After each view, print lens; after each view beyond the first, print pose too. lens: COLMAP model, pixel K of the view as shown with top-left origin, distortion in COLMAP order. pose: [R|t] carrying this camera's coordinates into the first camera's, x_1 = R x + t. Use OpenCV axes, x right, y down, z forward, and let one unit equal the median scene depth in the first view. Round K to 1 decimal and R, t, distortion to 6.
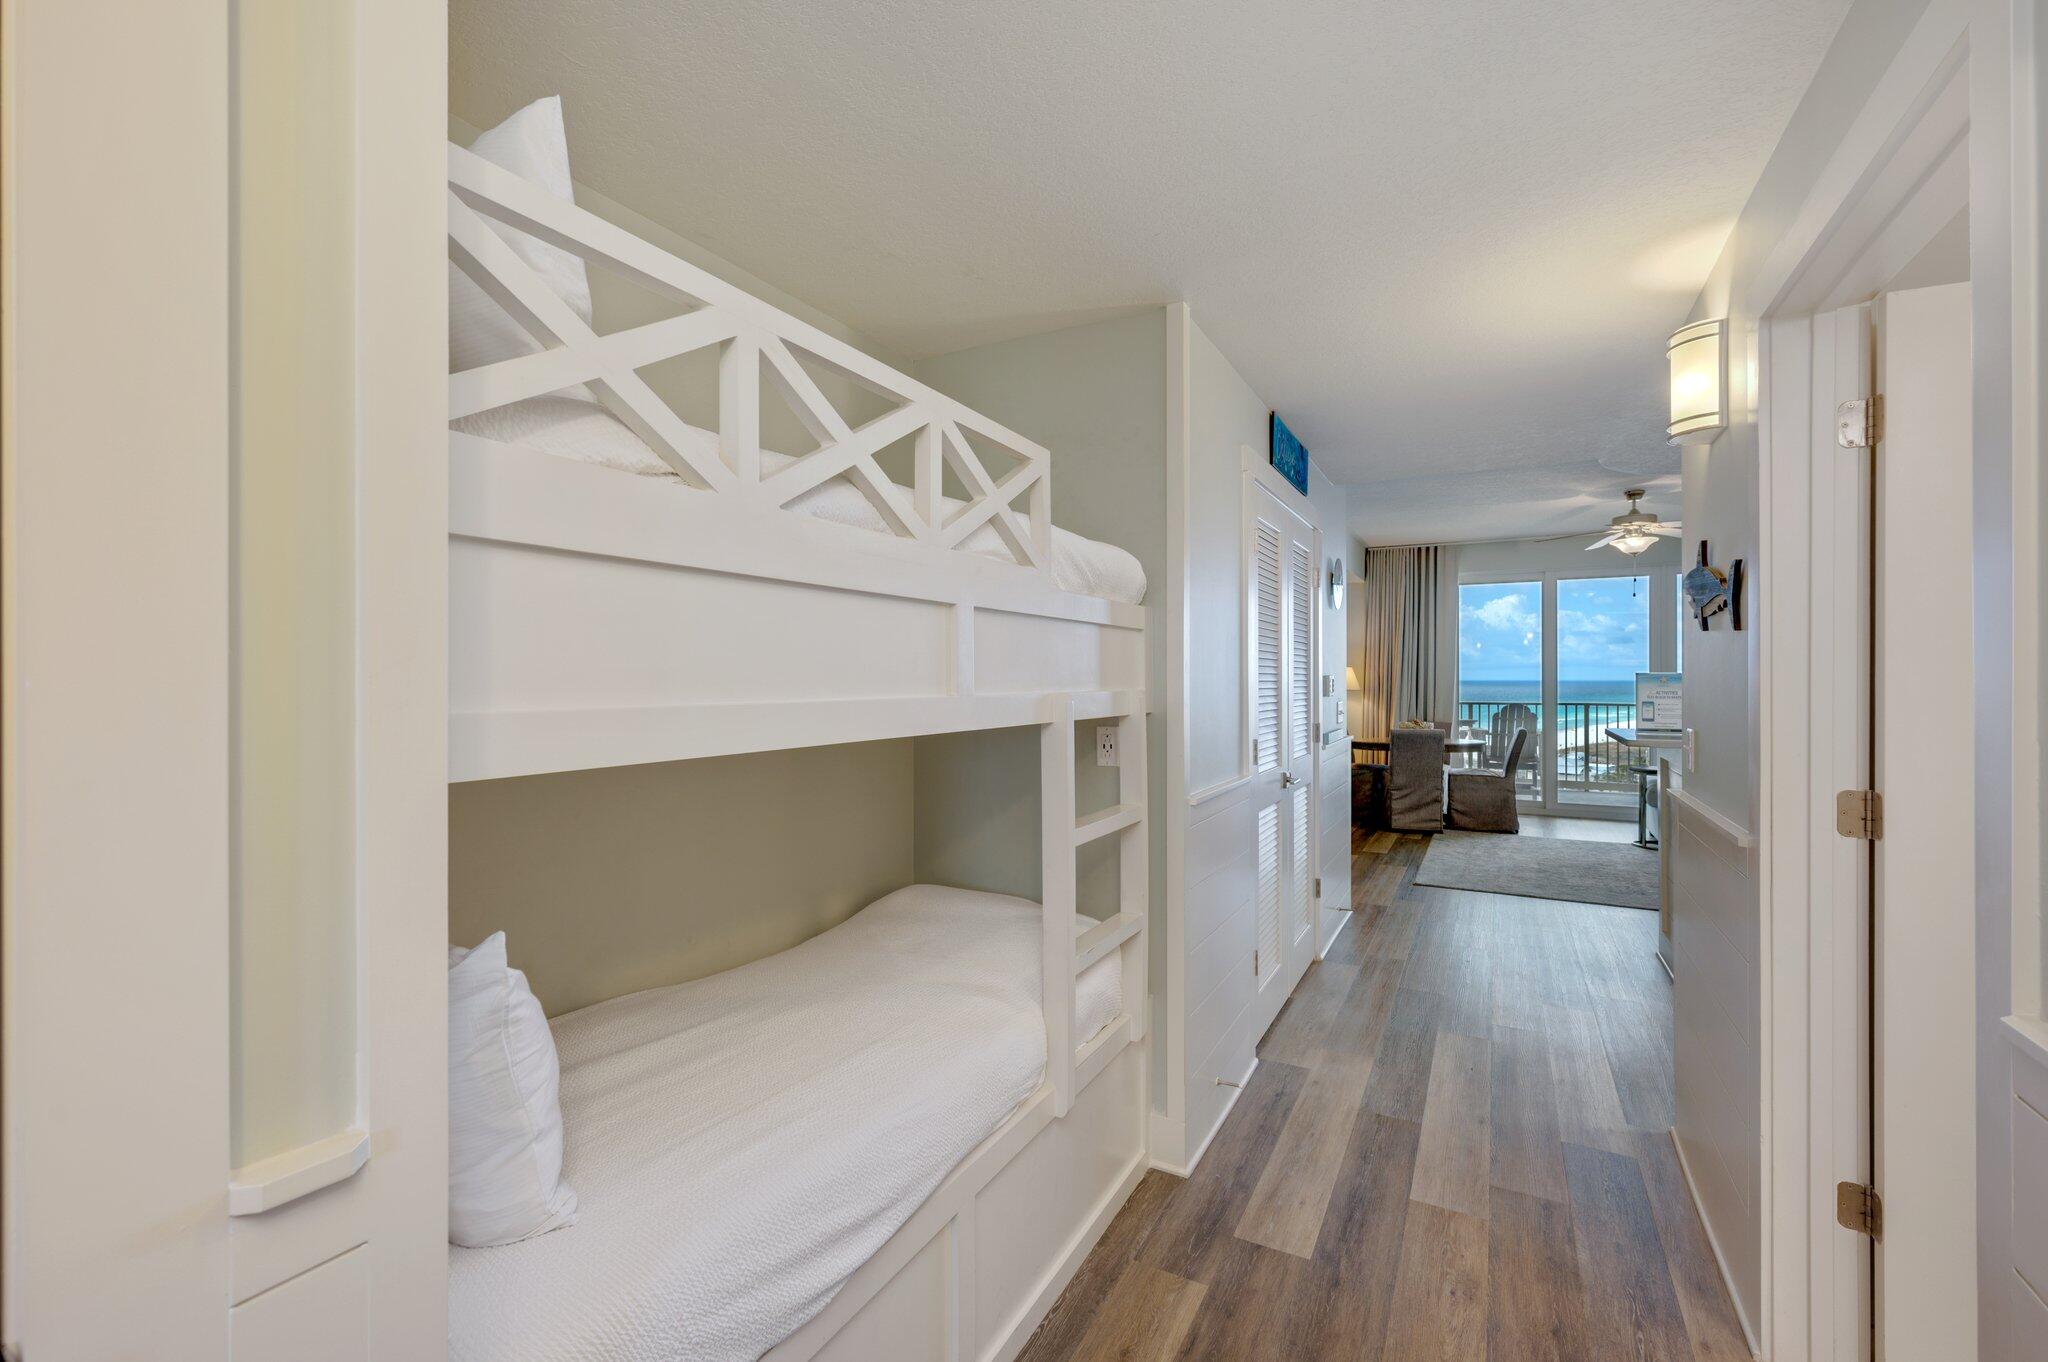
lens RADIAL K [[863.4, 0, 1024.0], [0, 863.4, 681.0], [0, 0, 1]] dist [-0.000448, -0.000004]
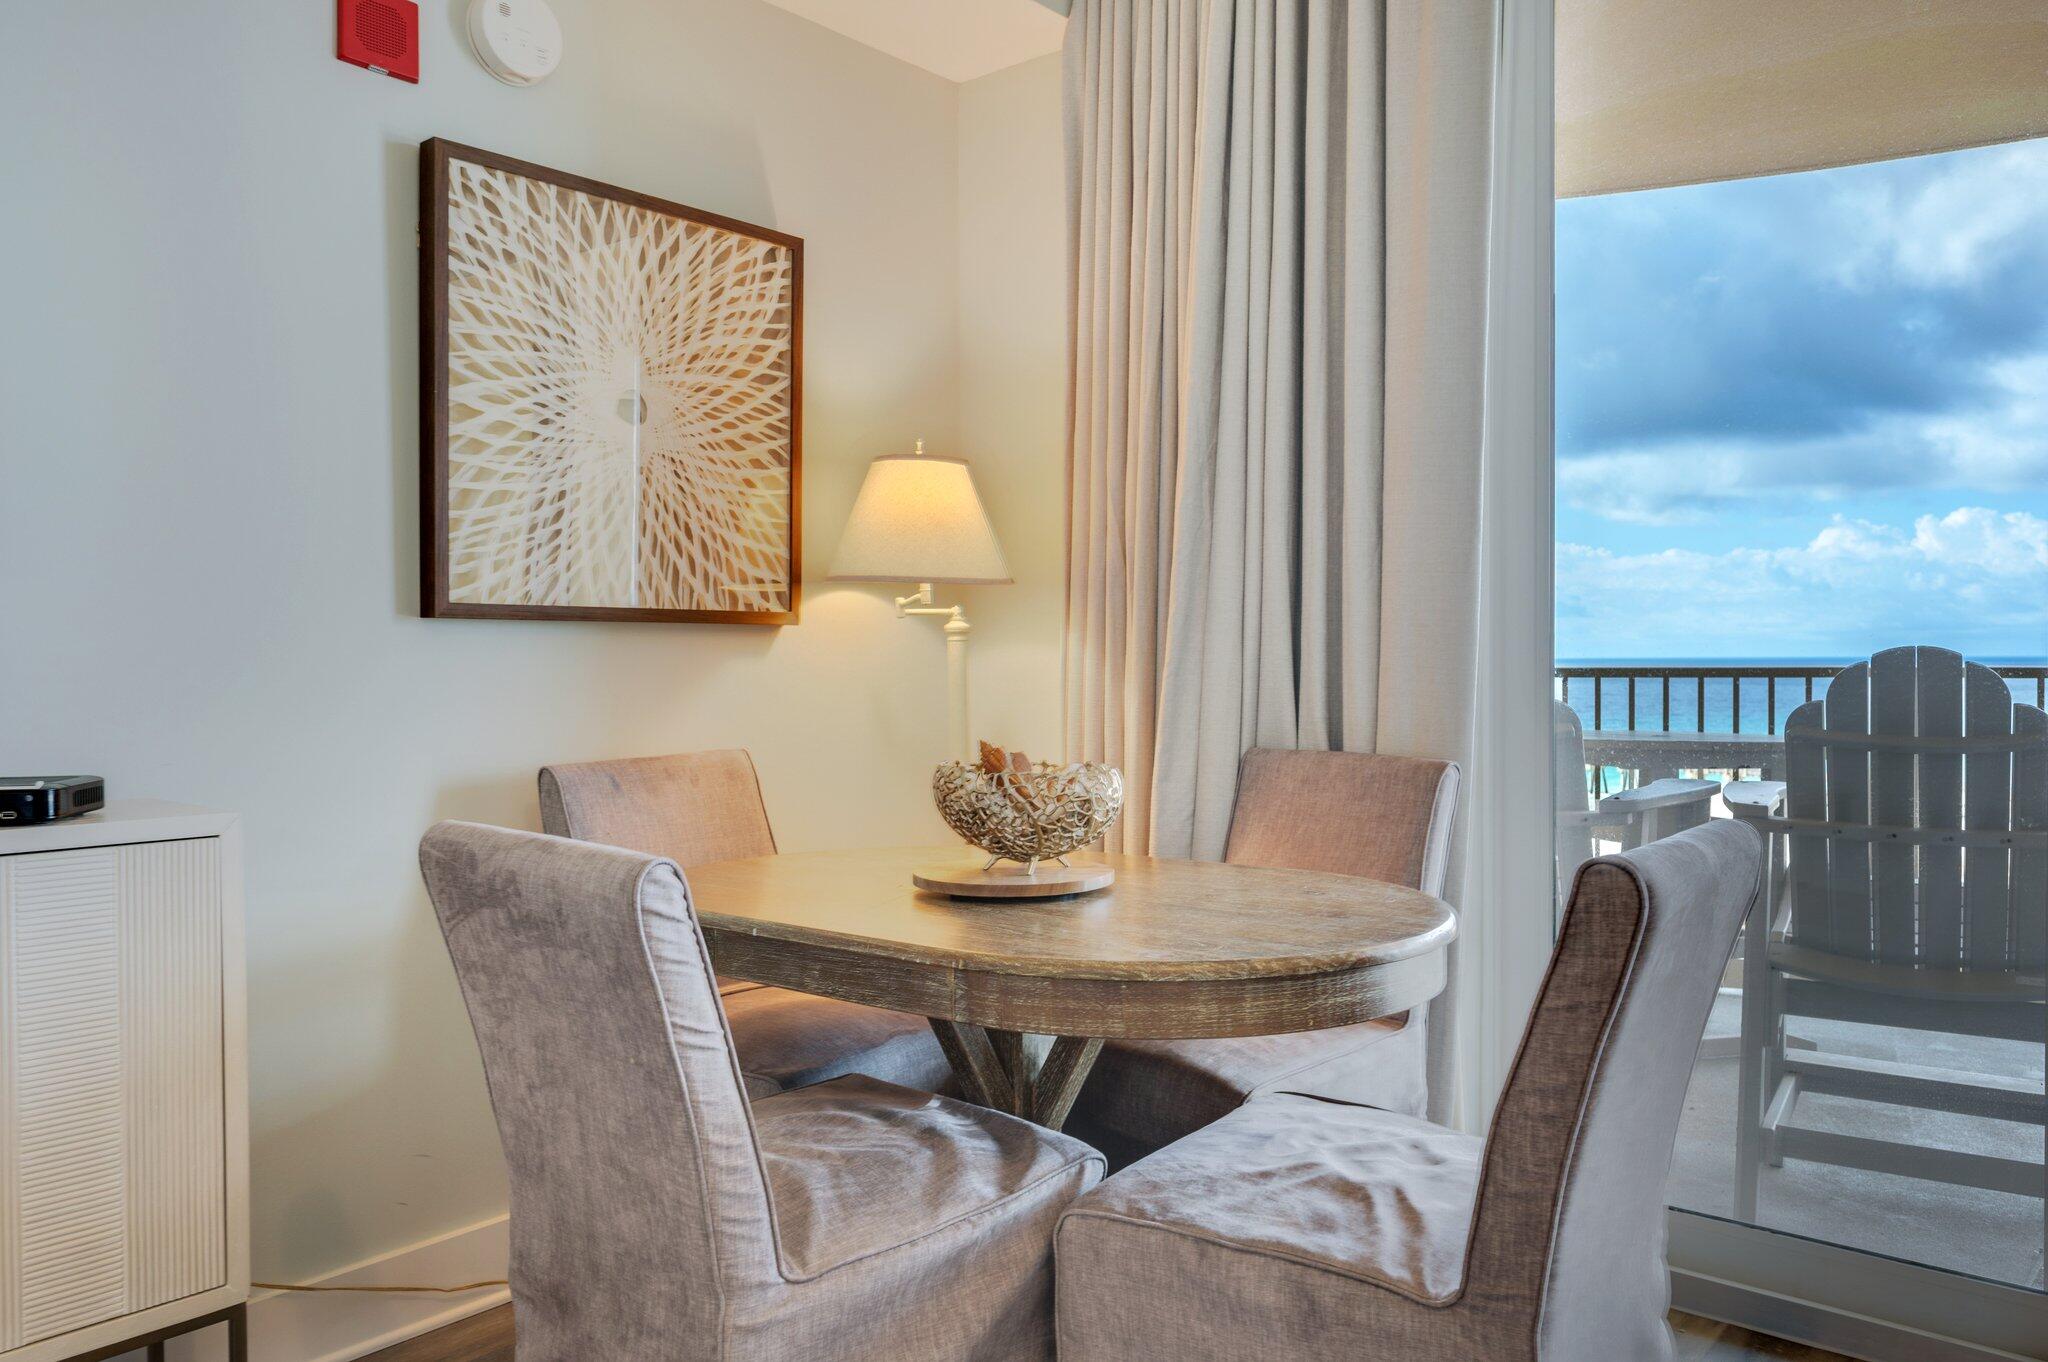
lens RADIAL K [[1447.7, 0, 1024.0], [0, 1447.7, 681.0], [0, 0, 1]] dist [-0.007329, -0.000735]
pose [[0.978280, -0.001377, -0.207283, 0.531838], [0.004163, 0.999907, 0.013002, 0.032237], [0.207246, -0.013583, 0.978195, 0.801863]]
